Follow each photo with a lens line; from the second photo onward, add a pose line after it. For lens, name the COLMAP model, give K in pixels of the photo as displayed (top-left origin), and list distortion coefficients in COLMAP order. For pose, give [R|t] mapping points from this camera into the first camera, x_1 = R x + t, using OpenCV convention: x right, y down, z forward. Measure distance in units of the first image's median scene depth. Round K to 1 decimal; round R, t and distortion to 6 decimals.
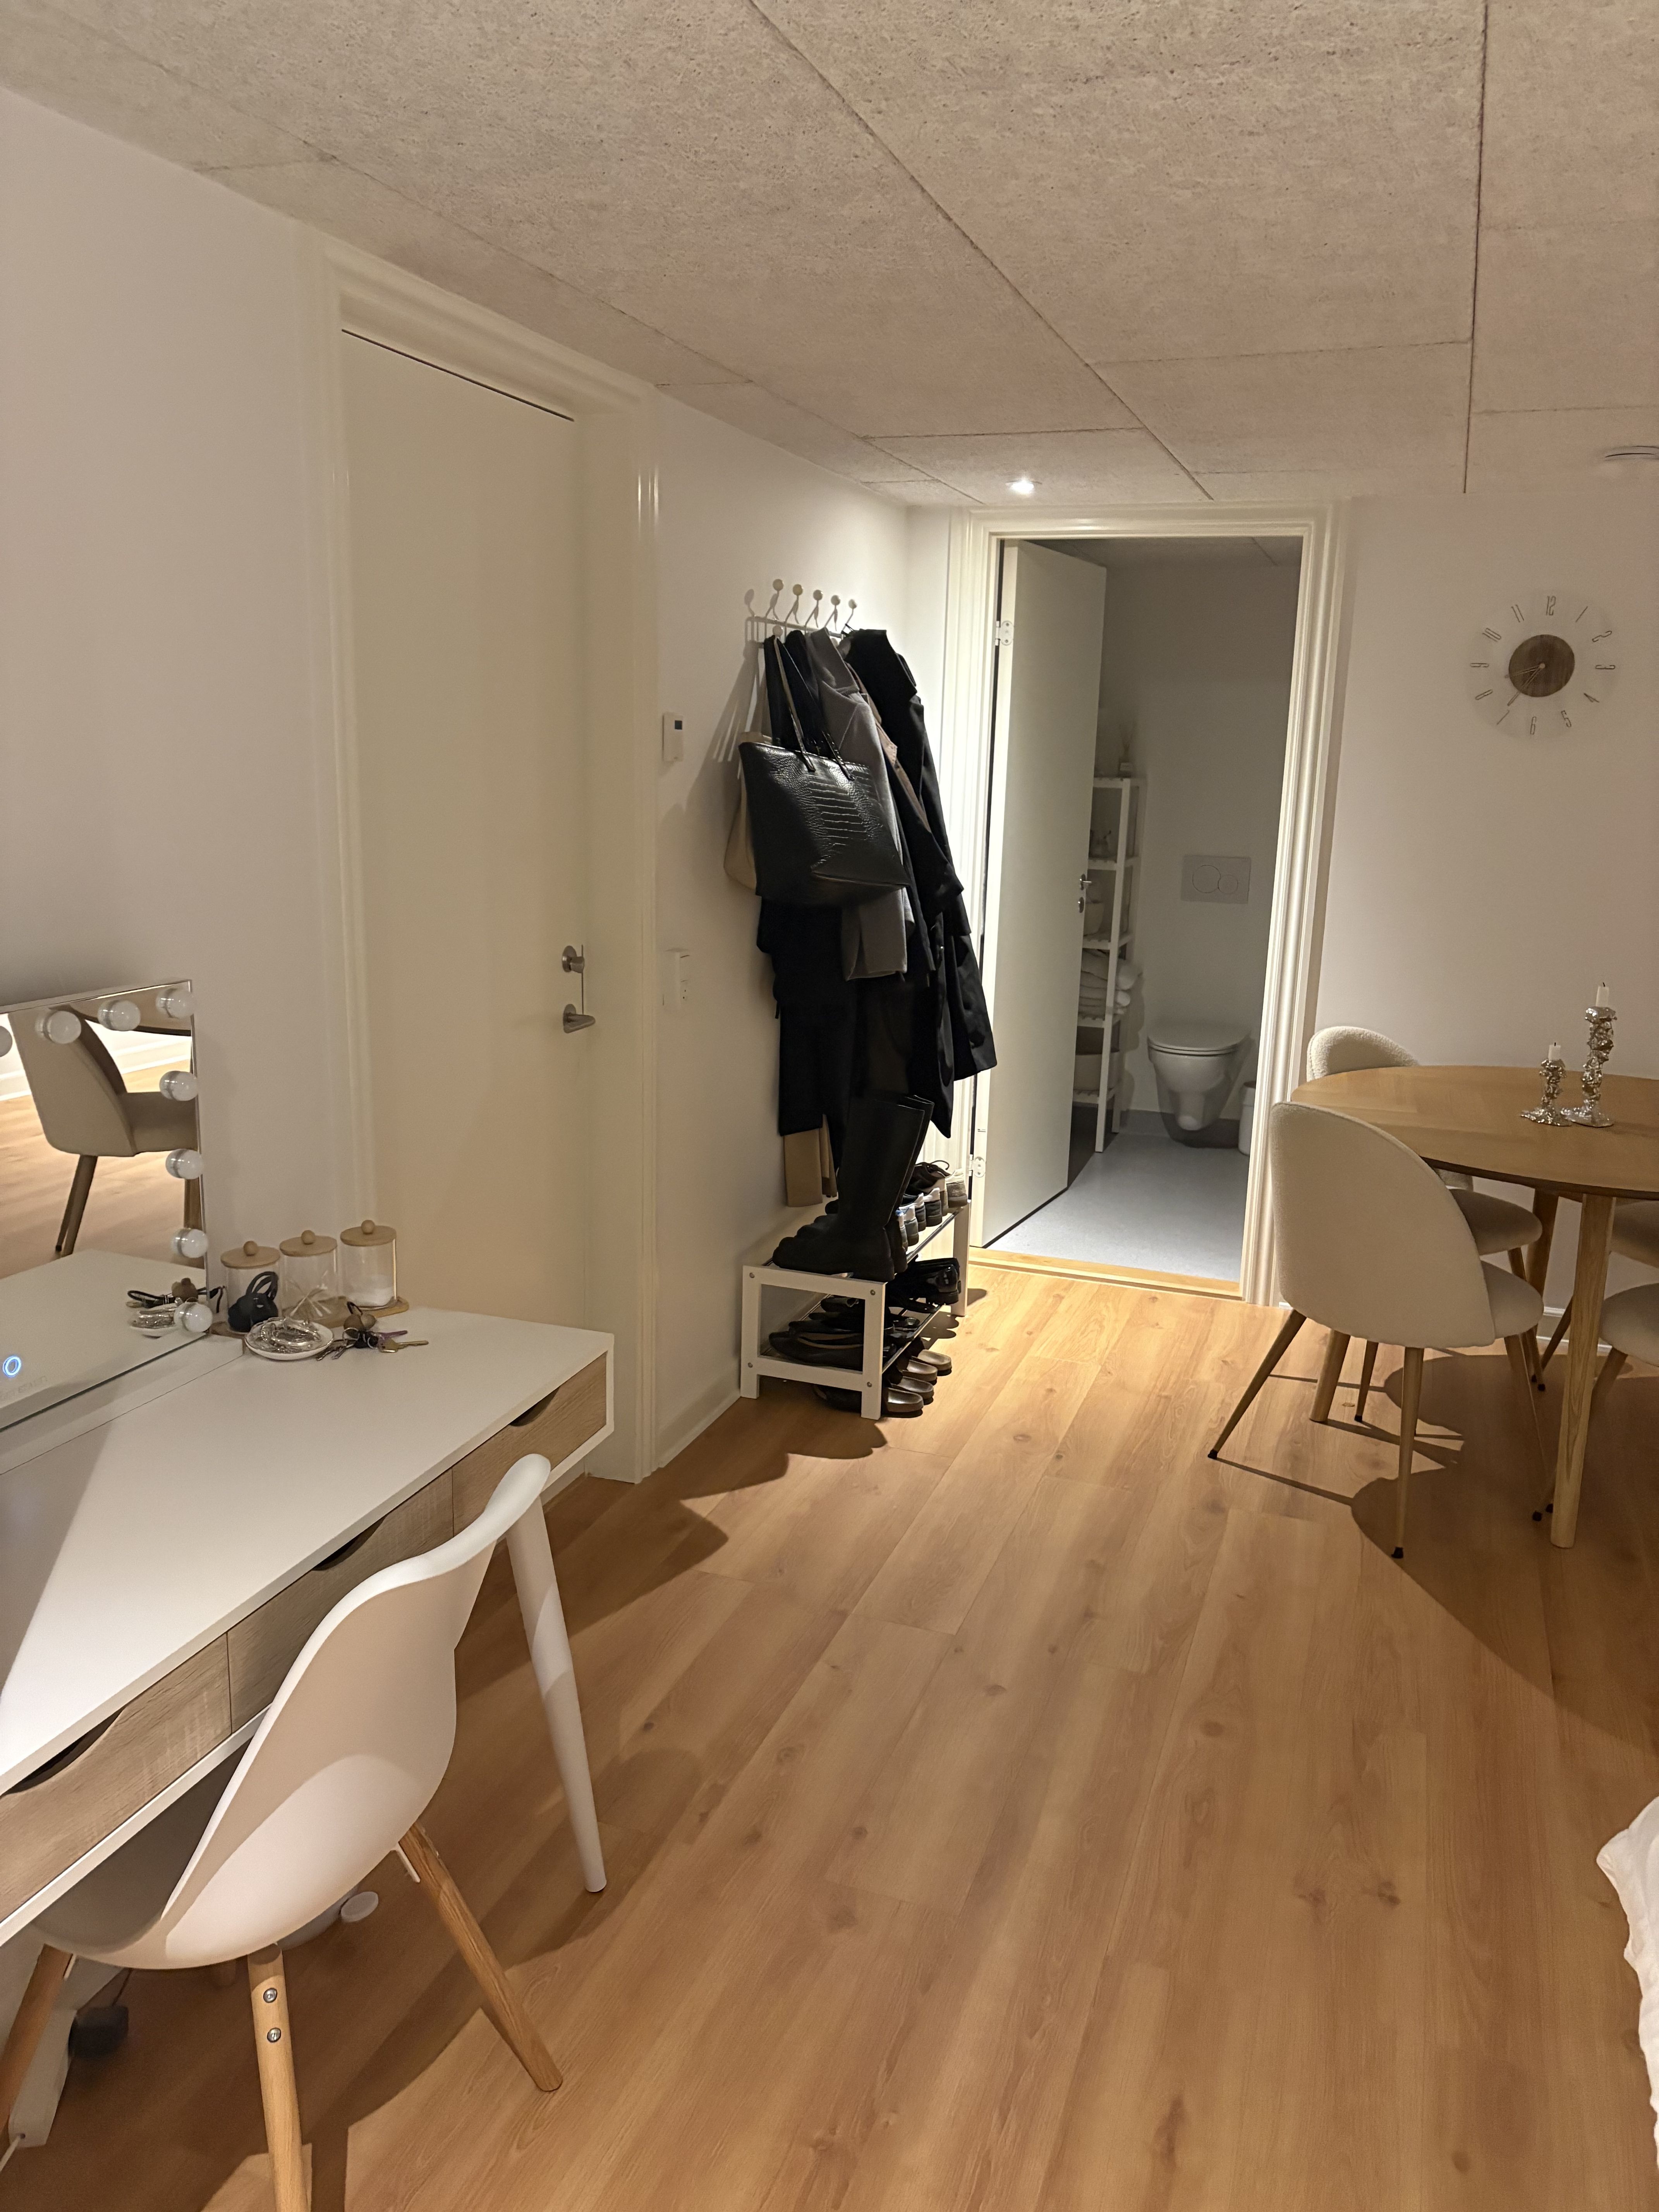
lens RADIAL K [[1666.0, 0, 826.0], [0, 1666.0, 1110.8], [0, 0, 1]] dist [0.048632, -0.039454]
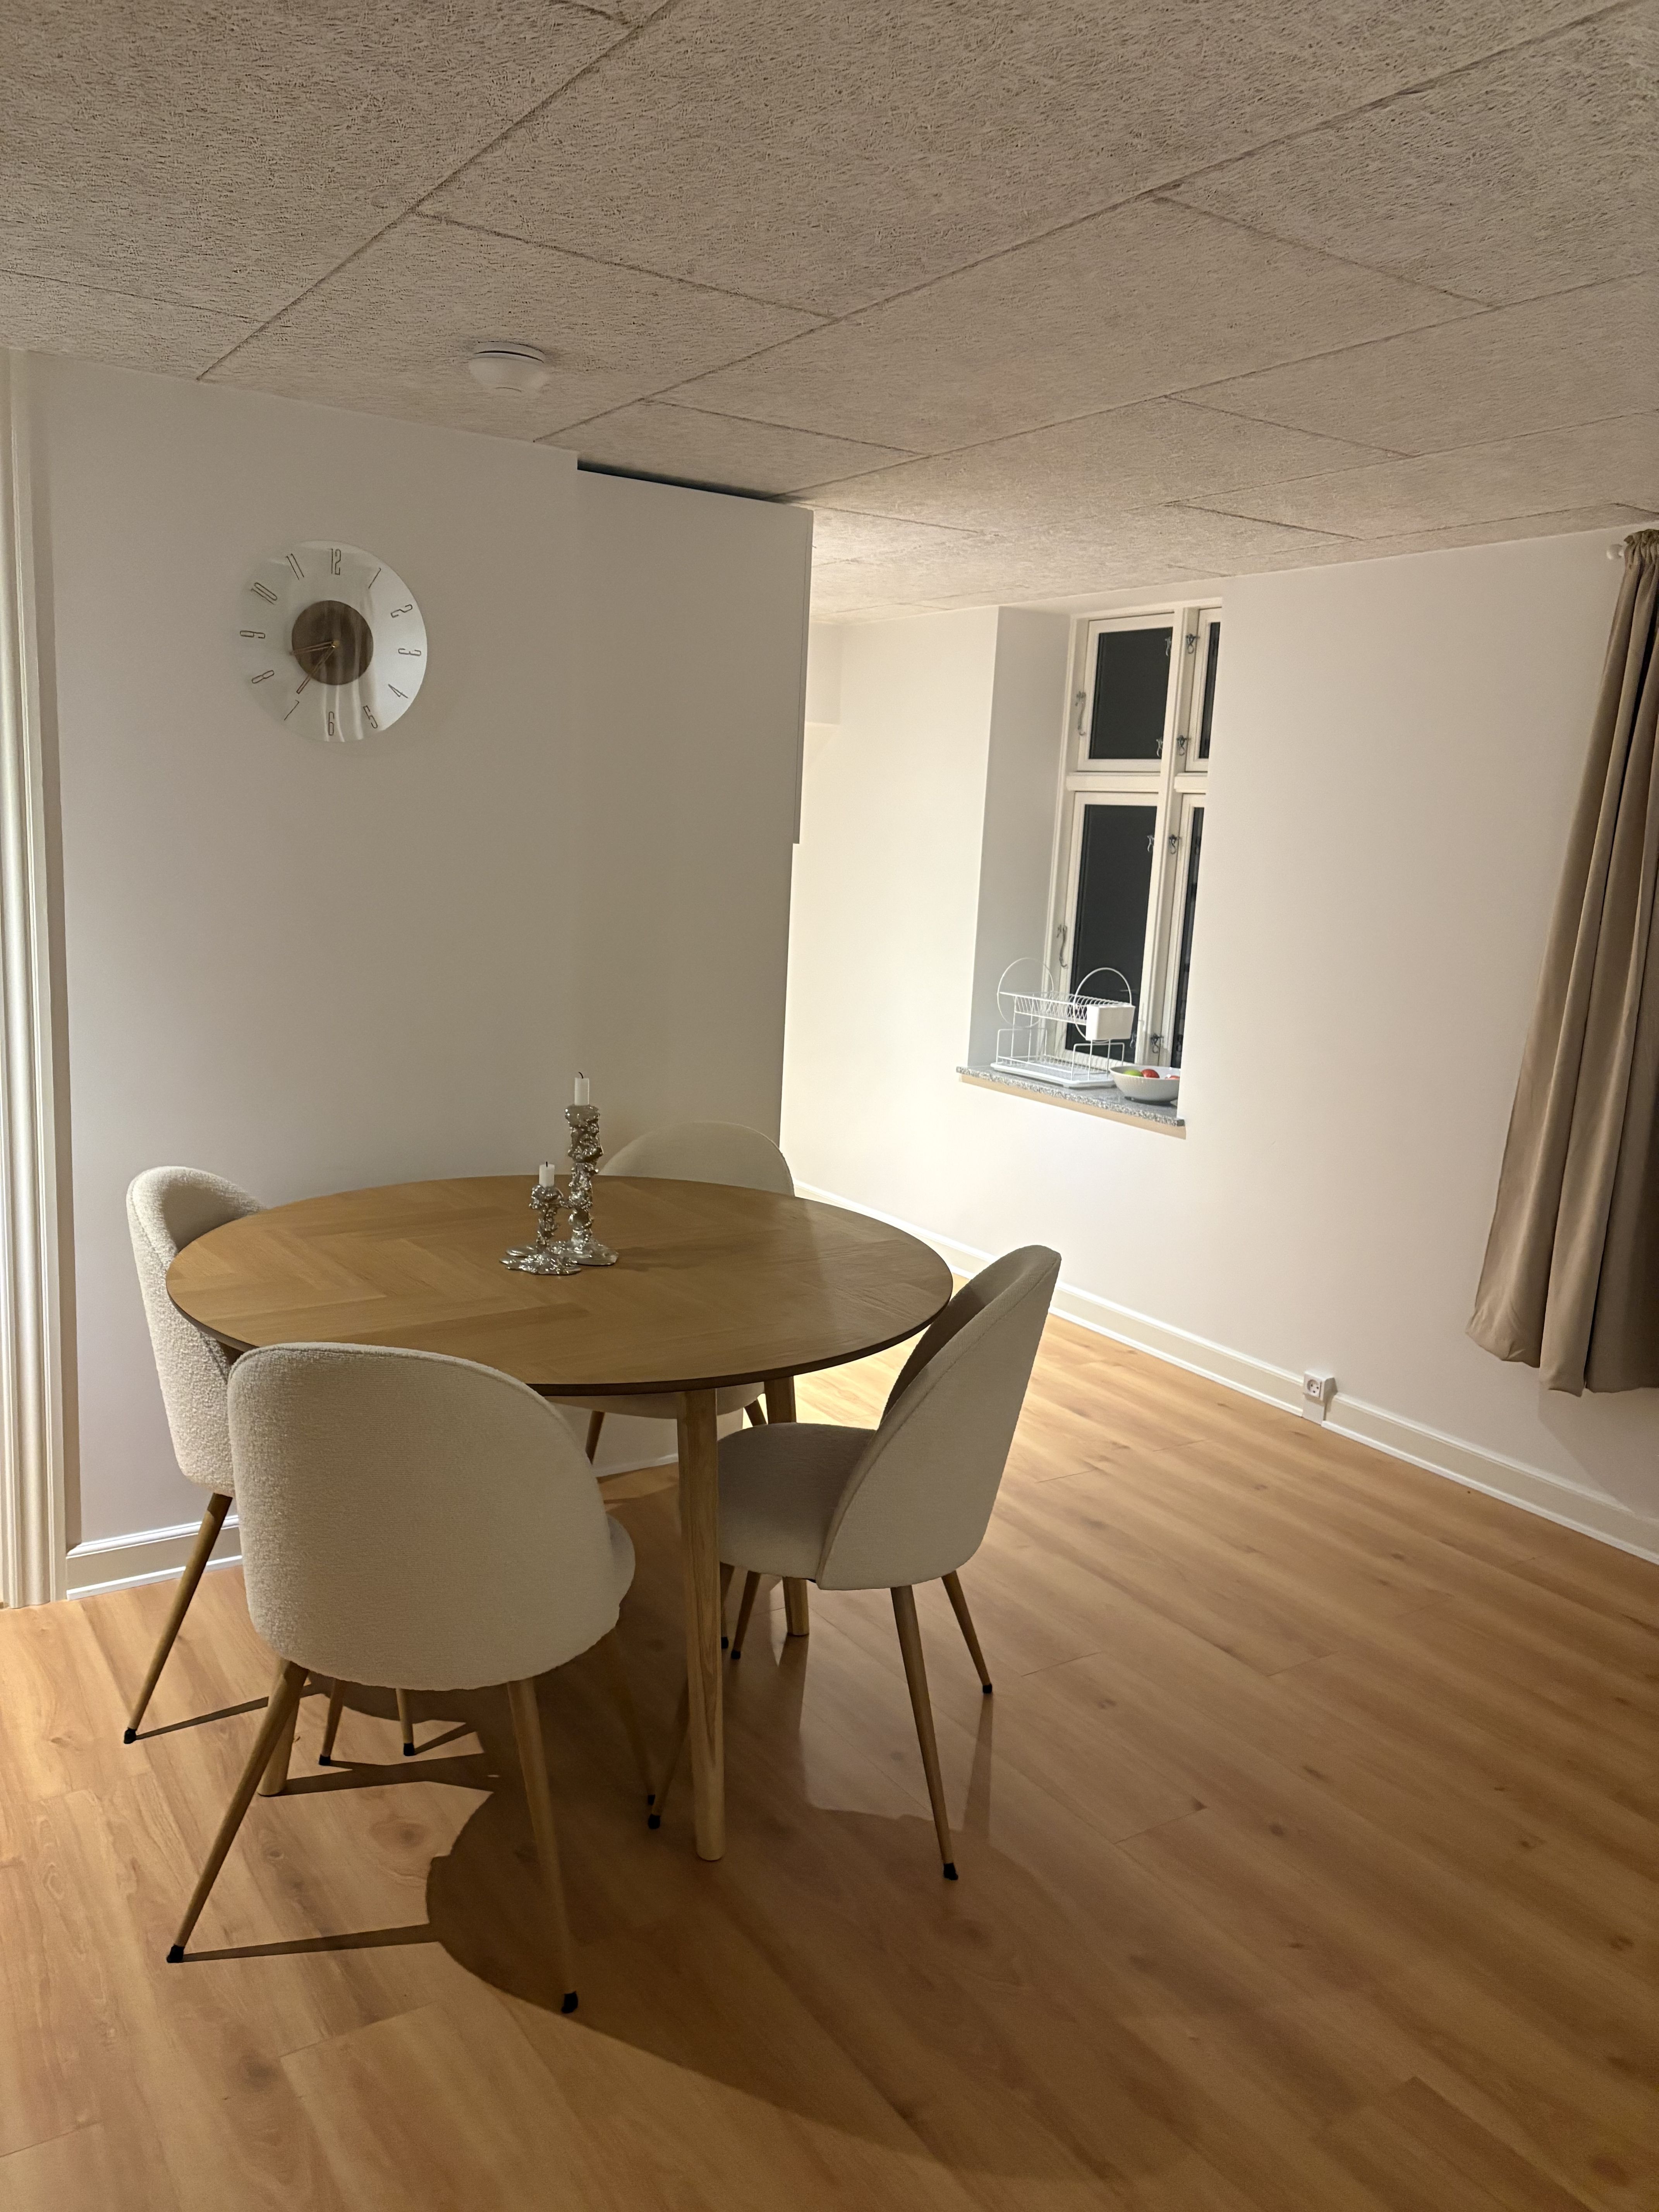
lens RADIAL K [[1666.0, 0, 833.4], [0, 1666.0, 1111.1], [0, 0, 1]] dist [0.048632, -0.039454]
pose [[0.601341, -0.127792, 0.788707, -0.055240], [0.138880, 0.988818, 0.054328, -0.083509], [-0.786830, 0.076866, 0.612365, 0.457130]]
